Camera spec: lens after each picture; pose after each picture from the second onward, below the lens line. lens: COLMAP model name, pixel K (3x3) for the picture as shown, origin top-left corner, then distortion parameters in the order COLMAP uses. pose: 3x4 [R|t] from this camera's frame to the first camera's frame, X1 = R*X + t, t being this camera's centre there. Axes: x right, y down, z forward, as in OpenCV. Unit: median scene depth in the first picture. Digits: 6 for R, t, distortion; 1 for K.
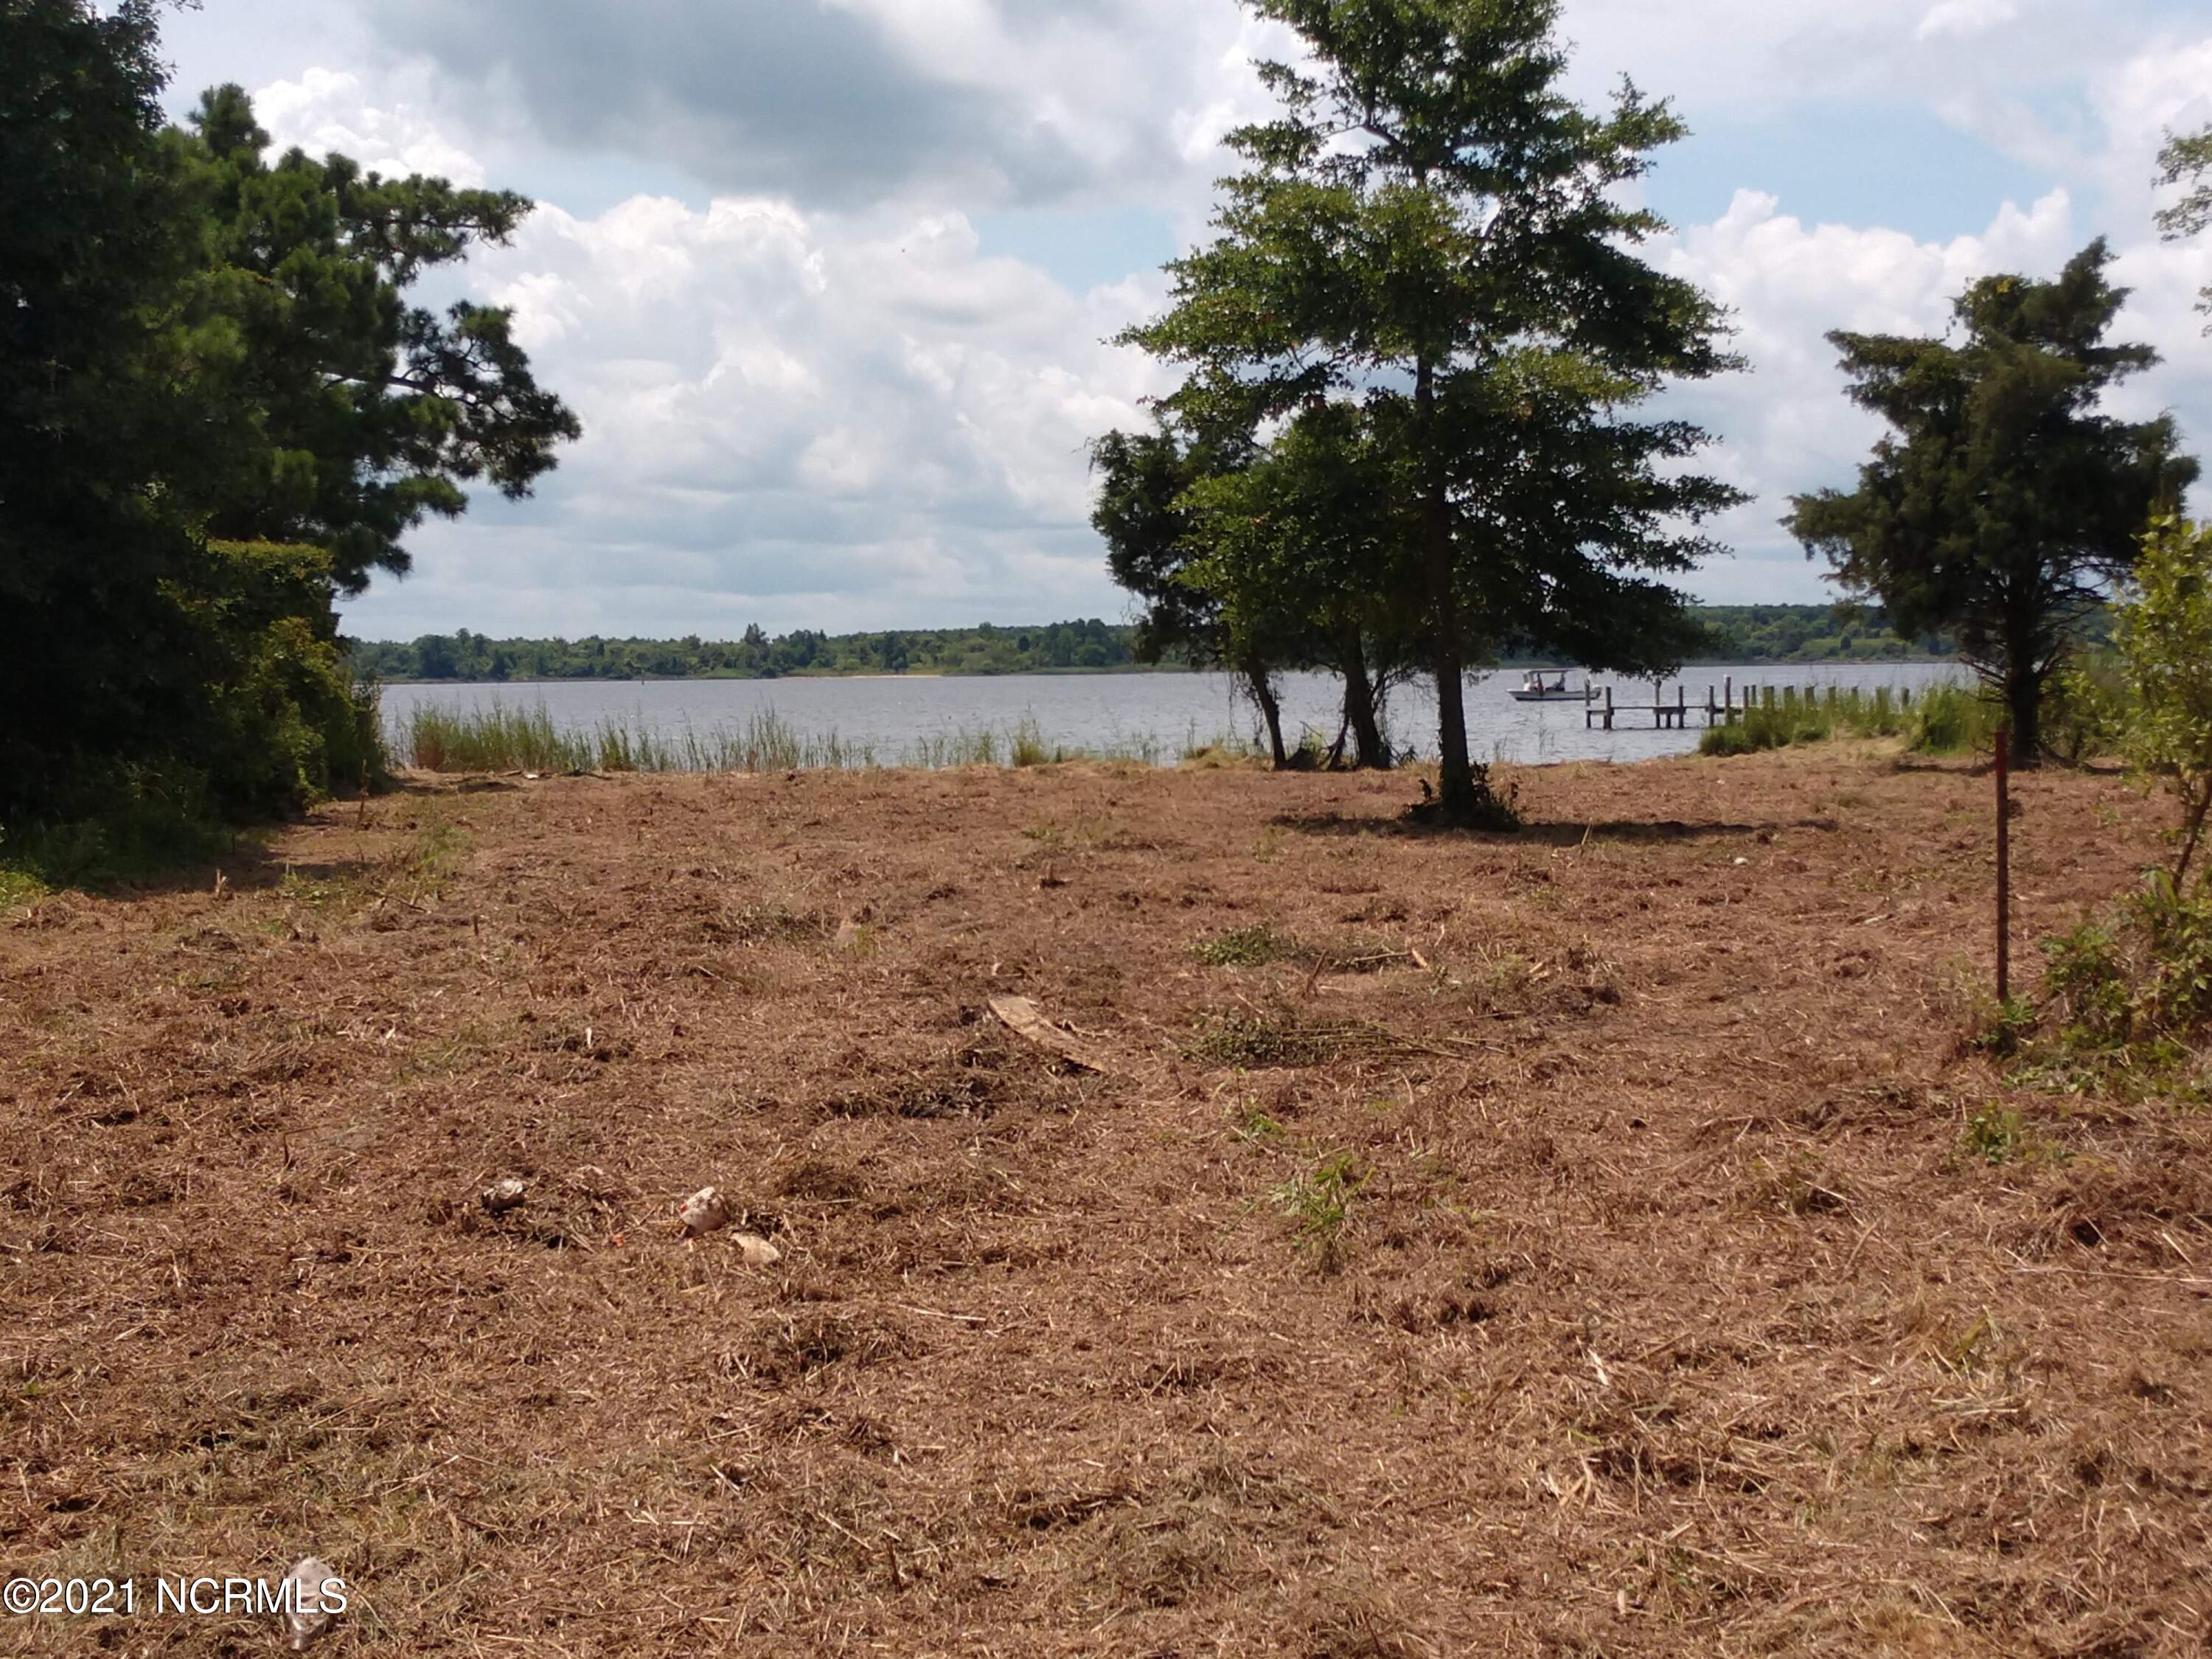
lens RADIAL K [[1700.3, 0, 1106.0], [0, 1700.3, 829.5], [0, 0, 1]] dist [0.000317, -0.003341]
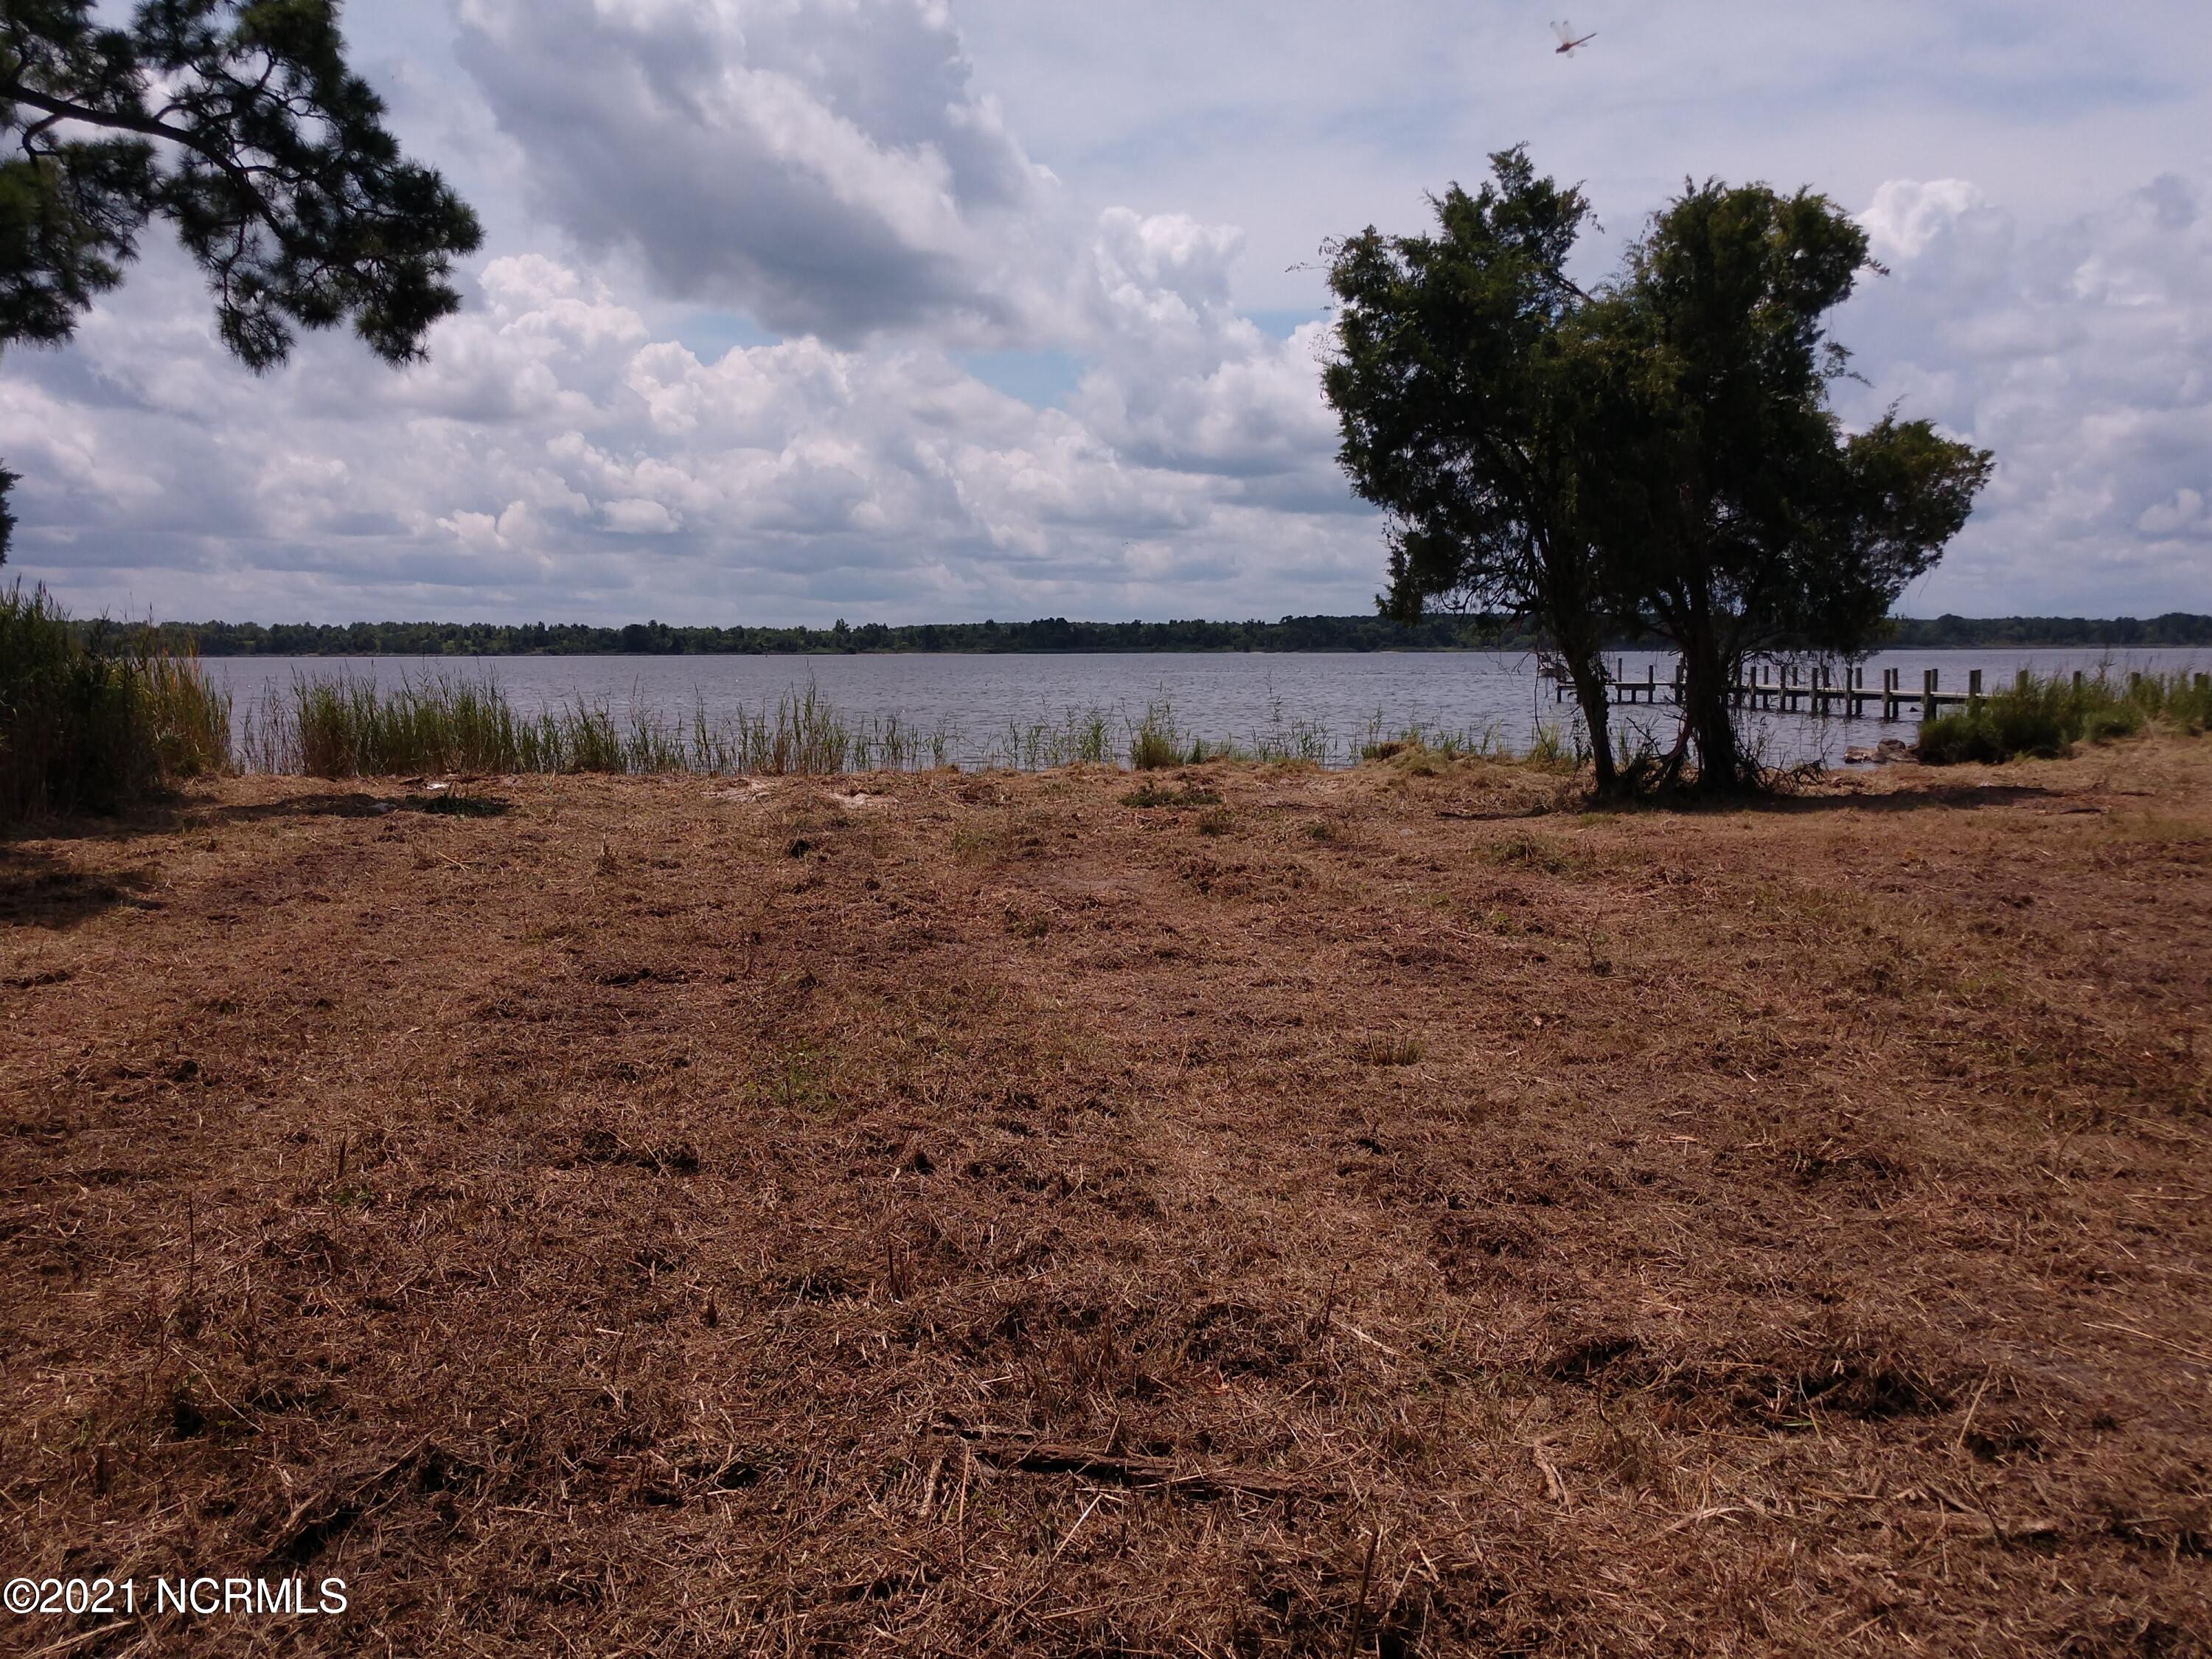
lens RADIAL K [[1069.2, 0, 1106.0], [0, 1069.2, 829.5], [0, 0, 1]] dist [0.003888, 0.000847]
pose [[0.998327, 0.000151, 0.057816, -0.104267], [-0.004314, 0.997404, 0.071883, -0.047845], [-0.057655, -0.072012, 0.995736, 0.583301]]
